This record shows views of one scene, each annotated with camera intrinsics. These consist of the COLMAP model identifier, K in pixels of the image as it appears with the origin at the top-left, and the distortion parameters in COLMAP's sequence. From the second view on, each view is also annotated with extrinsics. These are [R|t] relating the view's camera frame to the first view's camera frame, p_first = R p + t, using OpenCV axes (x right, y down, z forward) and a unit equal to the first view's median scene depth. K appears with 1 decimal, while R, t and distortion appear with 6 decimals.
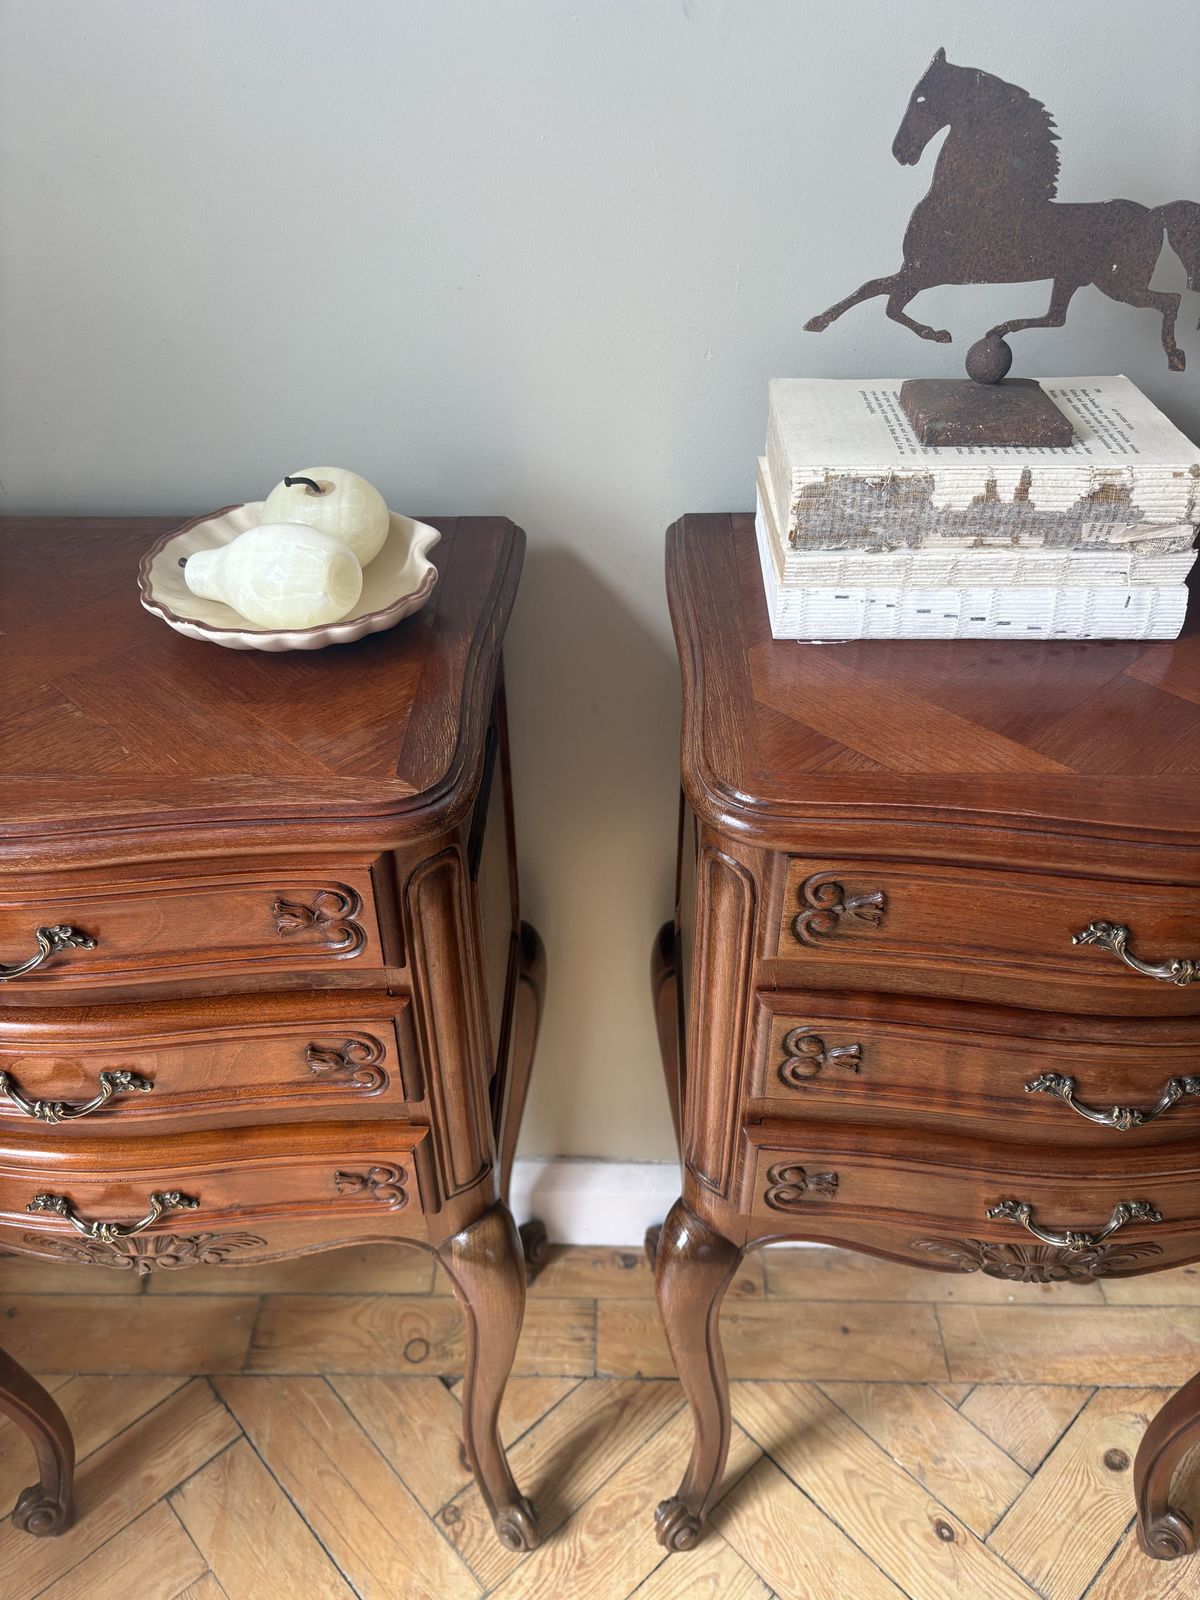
lens RADIAL K [[1206.2, 0, 595.4], [0, 1206.2, 795.6], [0, 0, 1]] dist [0.068961, -0.090054]
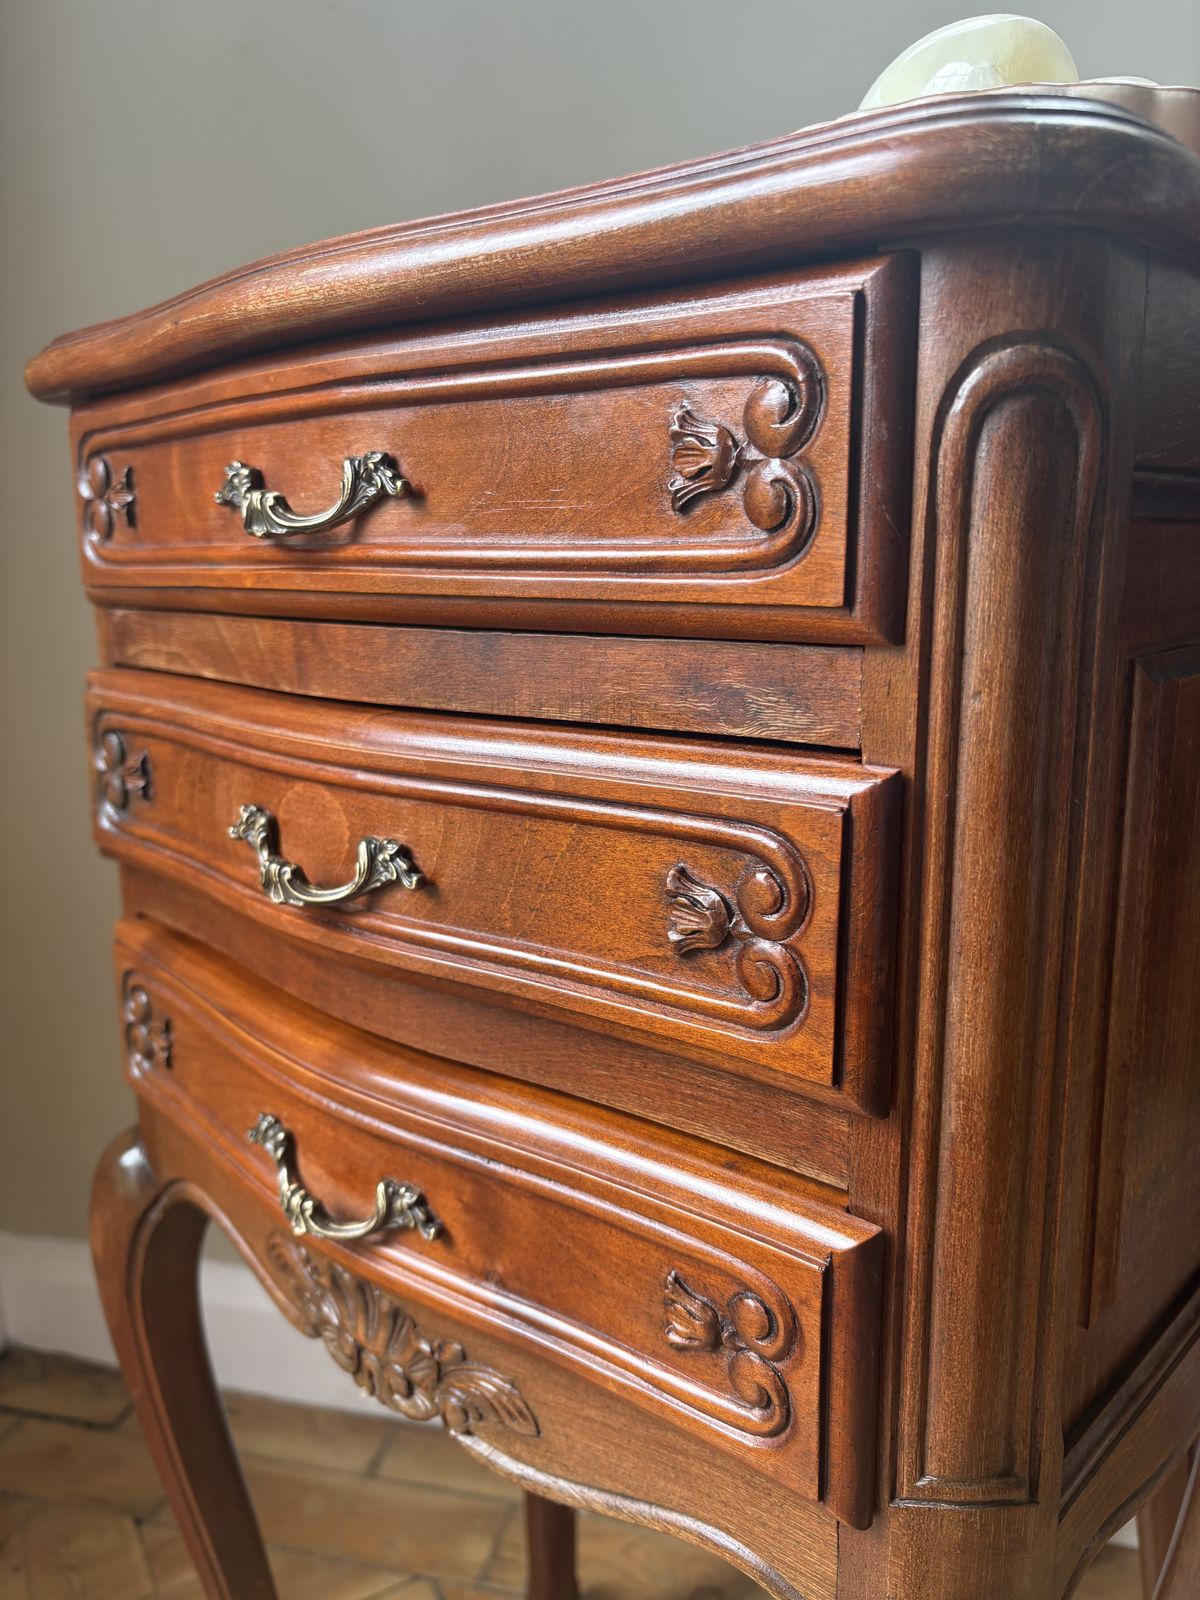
lens RADIAL K [[1227.2, 0, 599.9], [0, 1227.2, 800.4], [0, 0, 1]] dist [0.020874, -0.039063]
pose [[0.974100, 0.041612, -0.222256, -0.071814], [-0.134309, 0.897221, -0.420661, 0.383016], [0.181908, 0.439617, 0.879572, 0.140320]]
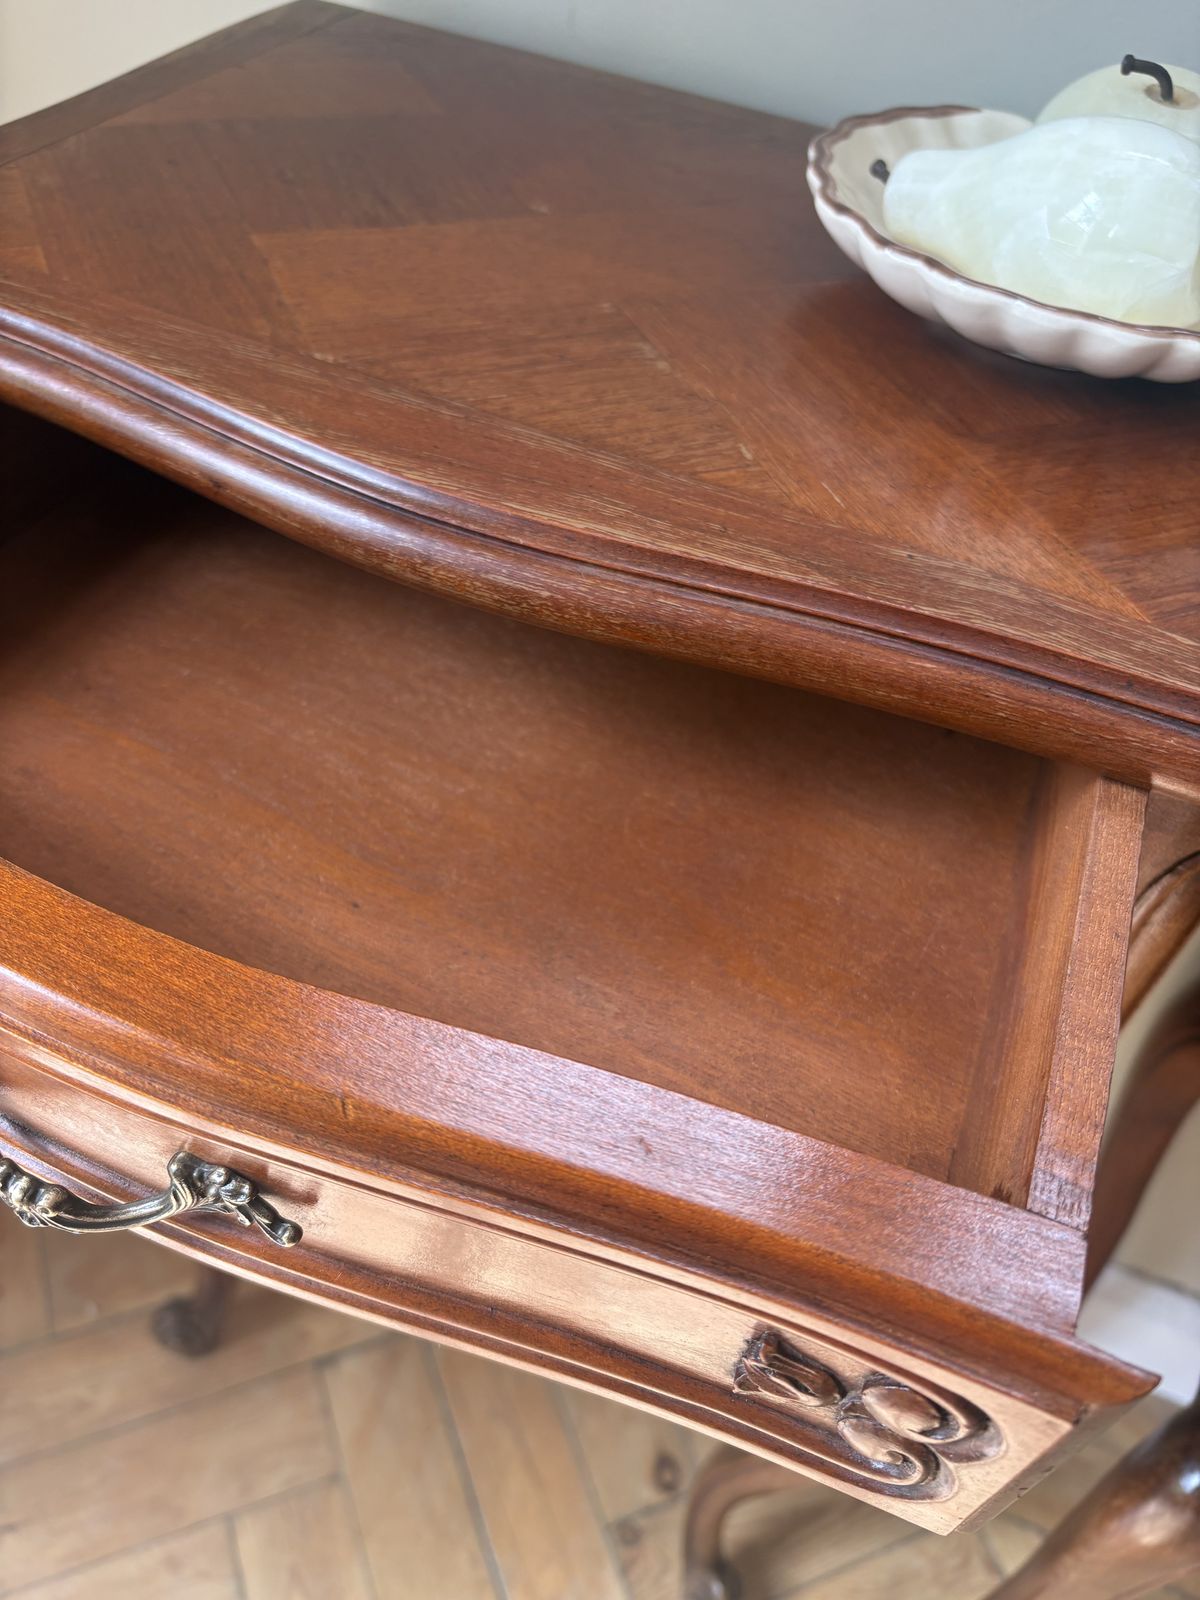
lens RADIAL K [[1257.5, 0, 601.0], [0, 1257.5, 803.2], [0, 0, 1]] dist [0.000951, -0.004219]
pose [[0.926028, 0.339390, -0.165186, -0.162279], [-0.316374, 0.936585, 0.150716, 0.022887], [0.205862, -0.087307, 0.974679, 0.238619]]
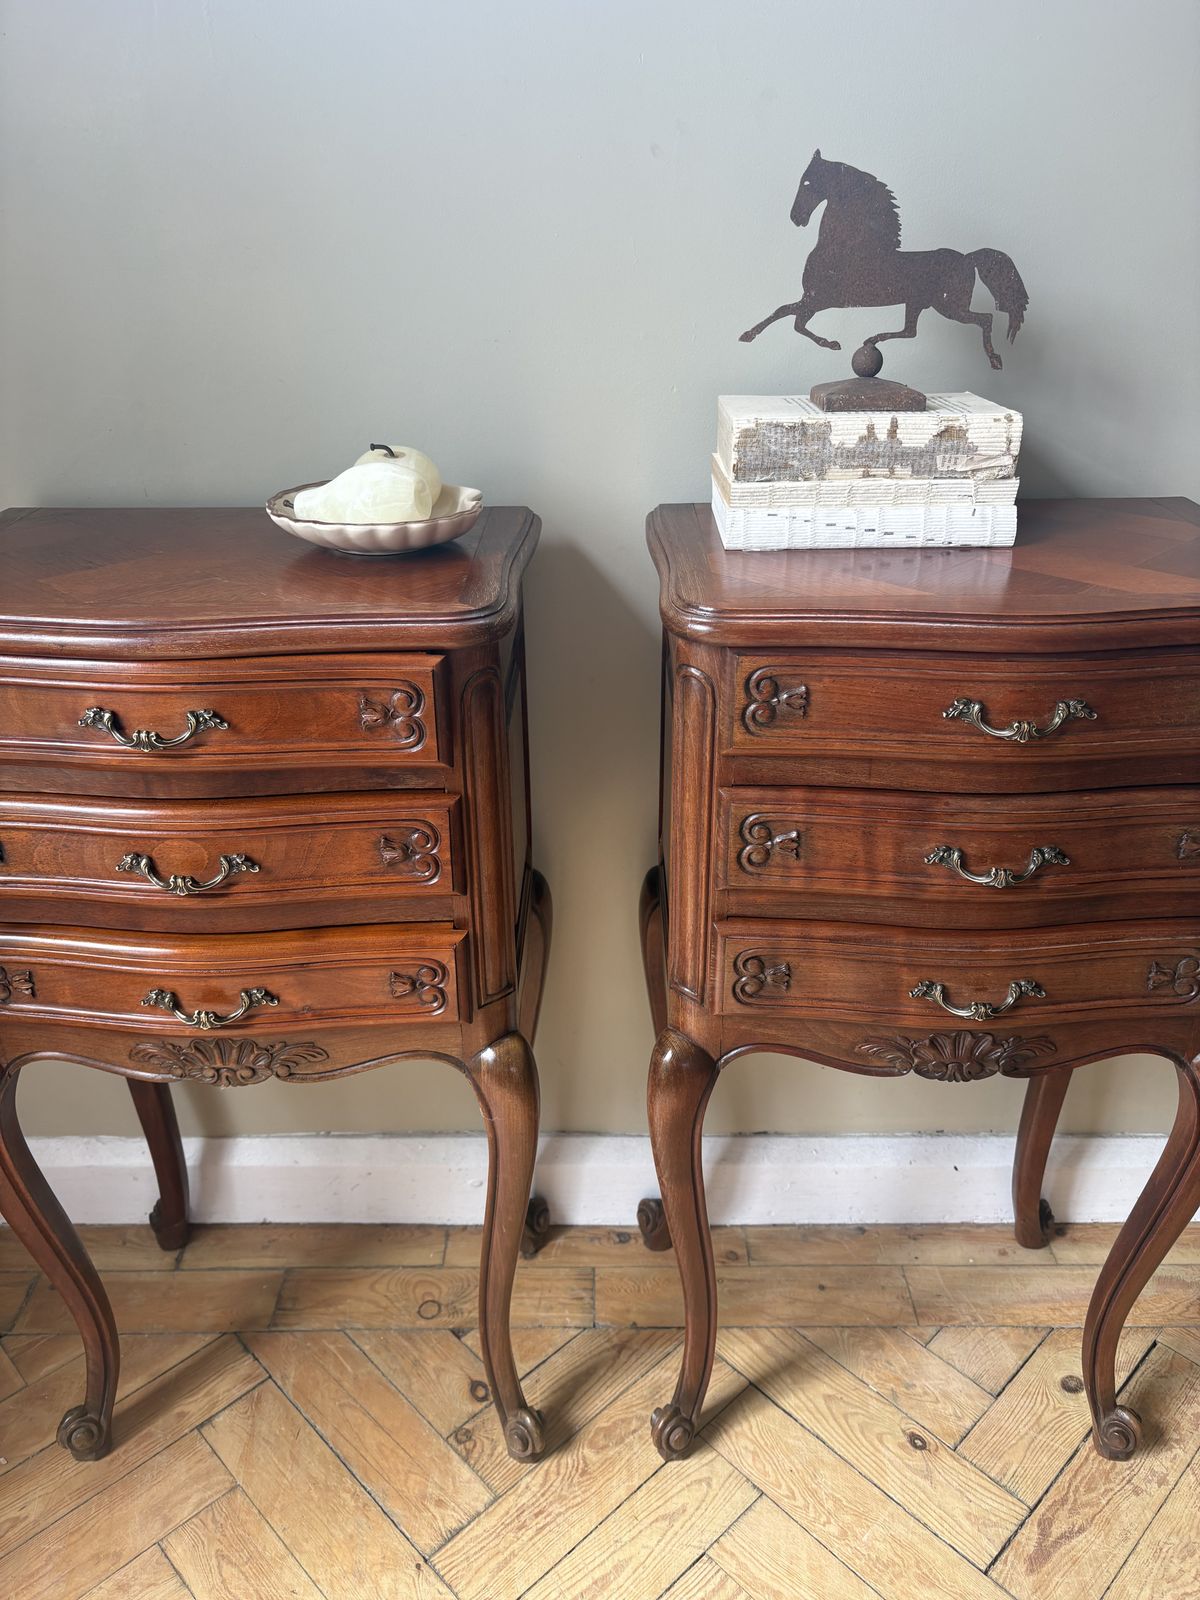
lens RADIAL K [[1204.0, 0, 597.3], [0, 1204.0, 798.8], [0, 0, 1]] dist [0.054576, -0.064650]
pose [[0.999840, -0.005716, 0.016937, -0.014225], [0.009067, 0.978737, -0.204921, 0.259546], [-0.015406, 0.205042, 0.978632, -0.173478]]
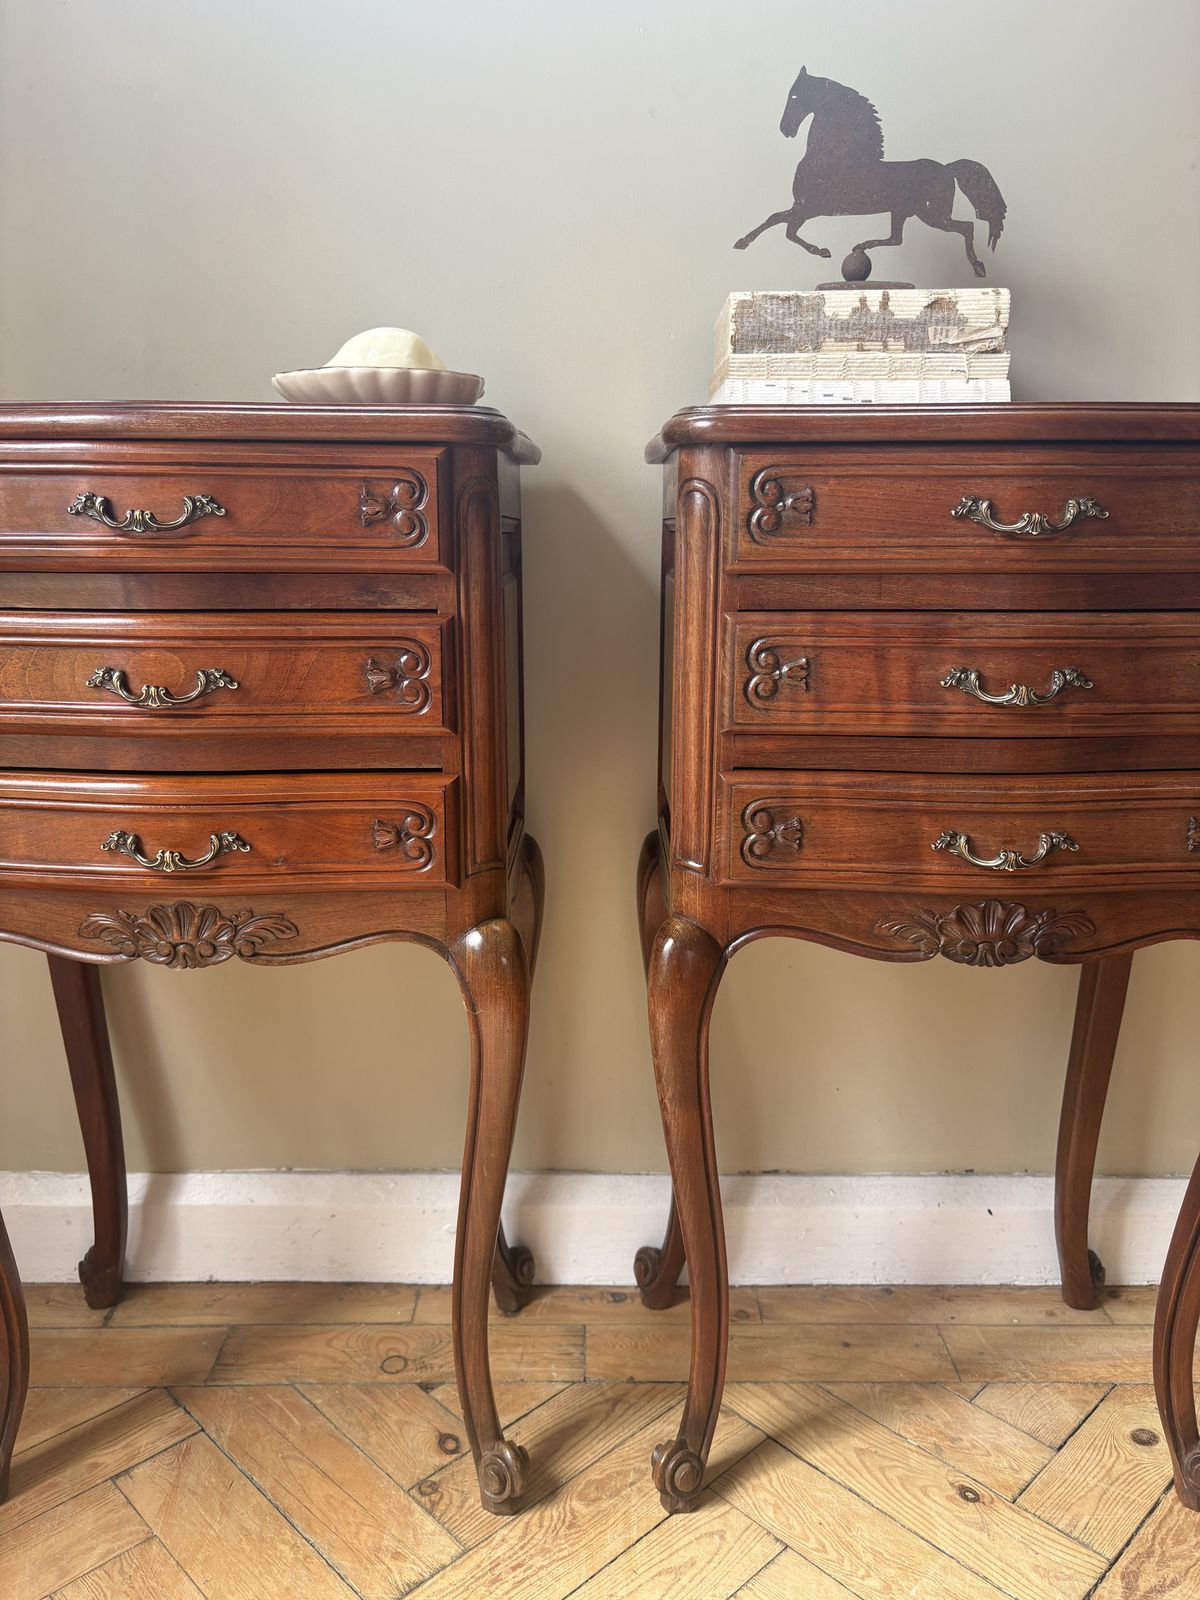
lens RADIAL K [[1204.7, 0, 597.2], [0, 1204.7, 802.1], [0, 0, 1]] dist [0.057905, -0.066745]
pose [[0.999662, 0.006756, 0.025091, -0.018622], [0.004672, 0.903148, -0.429304, 0.521310], [-0.025561, 0.429276, 0.902812, -0.040104]]
